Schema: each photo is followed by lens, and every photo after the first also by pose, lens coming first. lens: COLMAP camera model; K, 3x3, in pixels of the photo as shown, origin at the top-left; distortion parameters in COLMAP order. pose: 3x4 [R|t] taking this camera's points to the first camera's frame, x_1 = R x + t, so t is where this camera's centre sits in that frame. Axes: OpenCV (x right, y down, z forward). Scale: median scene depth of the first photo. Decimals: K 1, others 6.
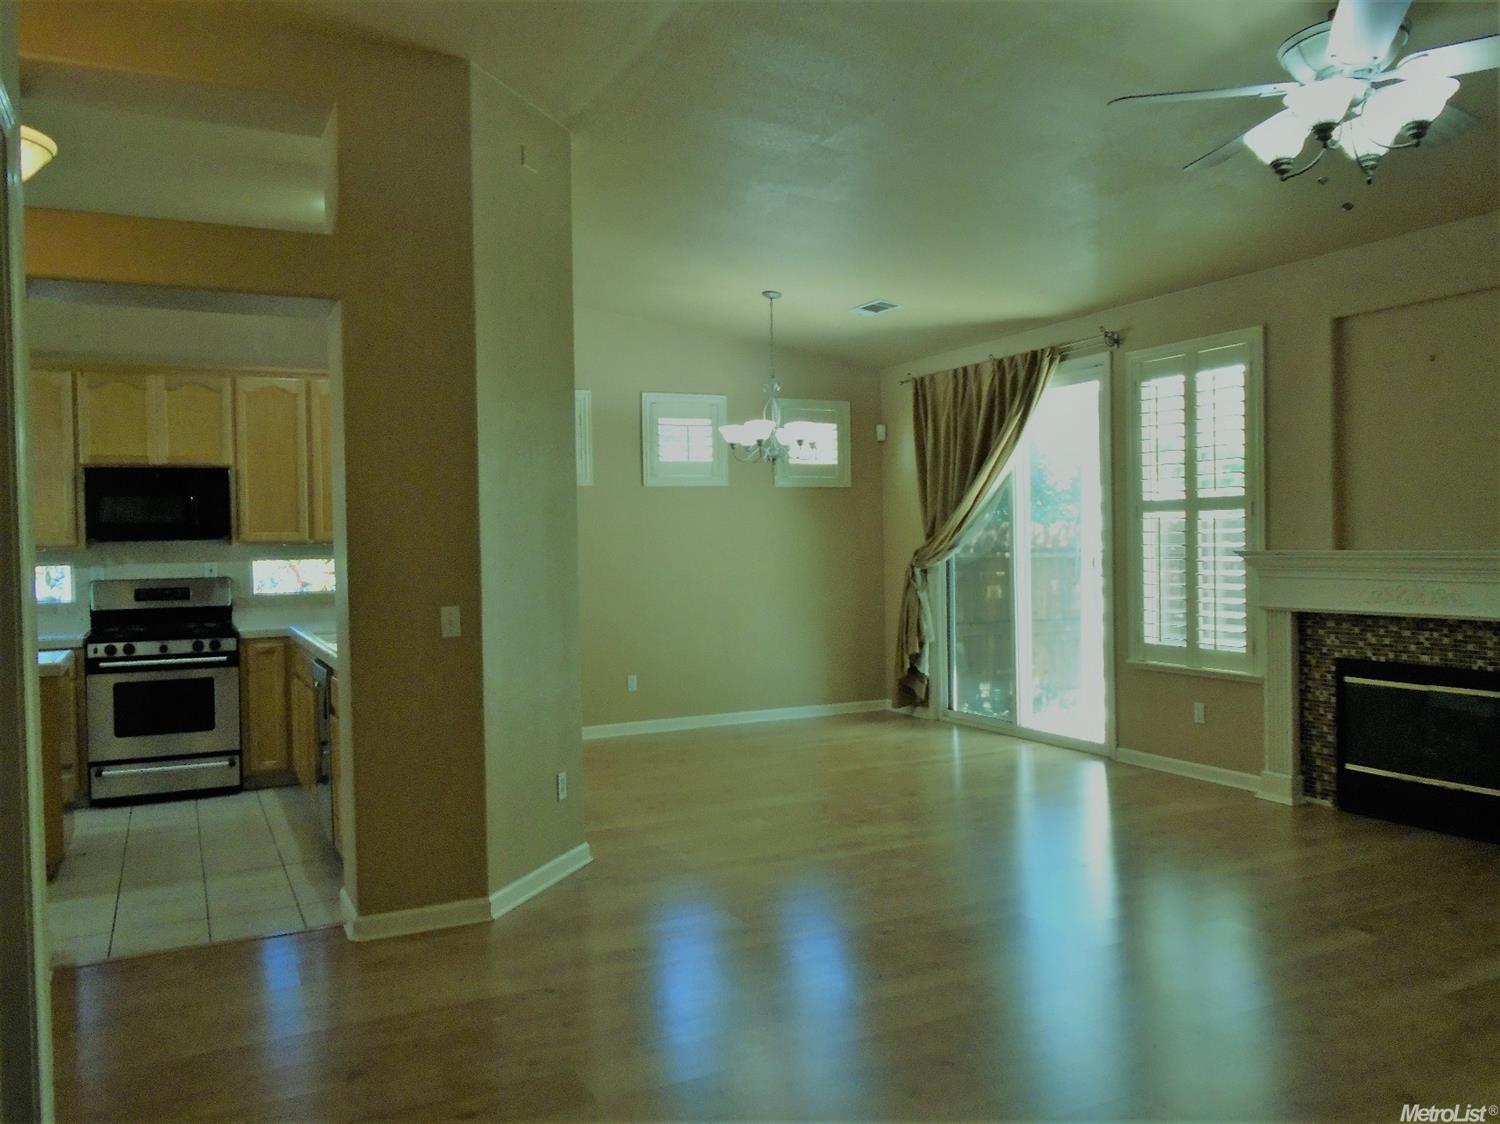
lens RADIAL K [[1166.2, 0, 752.2], [0, 1166.2, 549.8], [0, 0, 1]] dist [-0.016447, 0.008491]
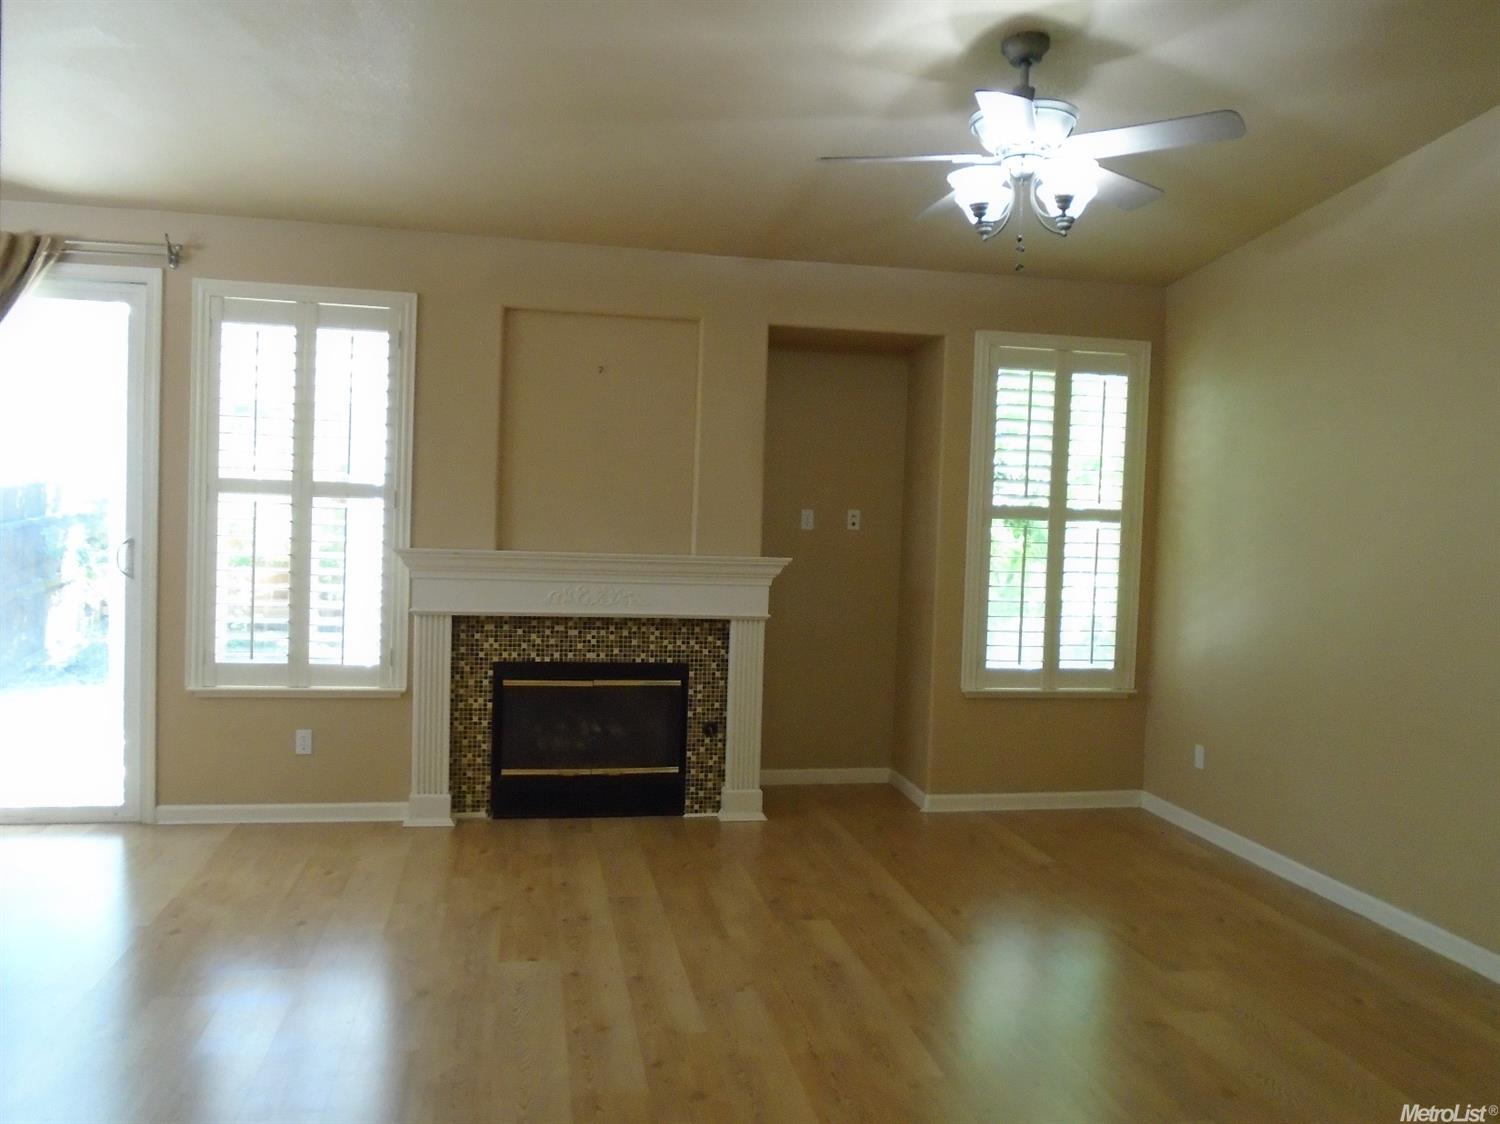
lens RADIAL K [[1050.3, 0, 786.4], [0, 1050.3, 570.1], [0, 0, 1]] dist [-0.018941, 0.003326]
pose [[0.273361, -0.002135, 0.961909, -0.262887], [-0.027688, 0.999566, 0.010088, 0.001696], [-0.961513, -0.029391, 0.273184, 0.528368]]
